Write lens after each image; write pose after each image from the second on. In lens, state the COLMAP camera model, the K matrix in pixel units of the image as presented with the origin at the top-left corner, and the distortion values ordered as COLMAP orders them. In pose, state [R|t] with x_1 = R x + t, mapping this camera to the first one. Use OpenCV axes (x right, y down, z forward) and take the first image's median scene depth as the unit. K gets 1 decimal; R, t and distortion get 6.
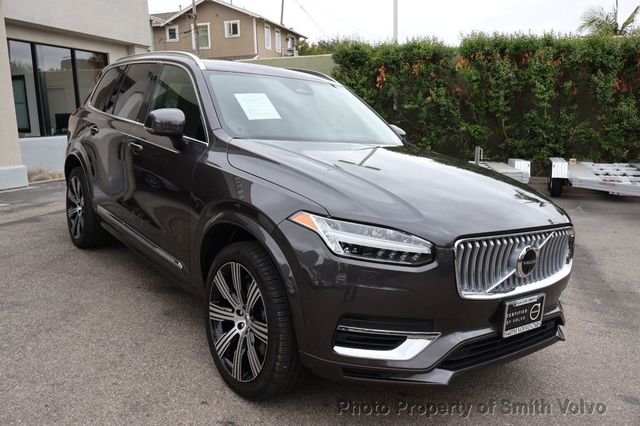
lens RADIAL K [[551.0, 0, 319.5], [0, 551.0, 213.0], [0, 0, 1]] dist [-0.007454, -0.022132]
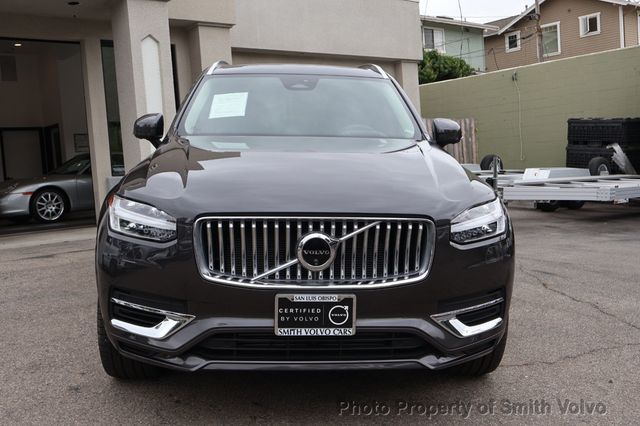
lens RADIAL K [[687.5, 0, 320.3], [0, 687.5, 213.3], [0, 0, 1]] dist [0.035189, 0.000000]
pose [[0.831006, 0.007445, -0.556214, 0.830849], [-0.050103, 0.996848, -0.061513, 0.079561], [0.554003, 0.078985, 0.828760, 0.089547]]
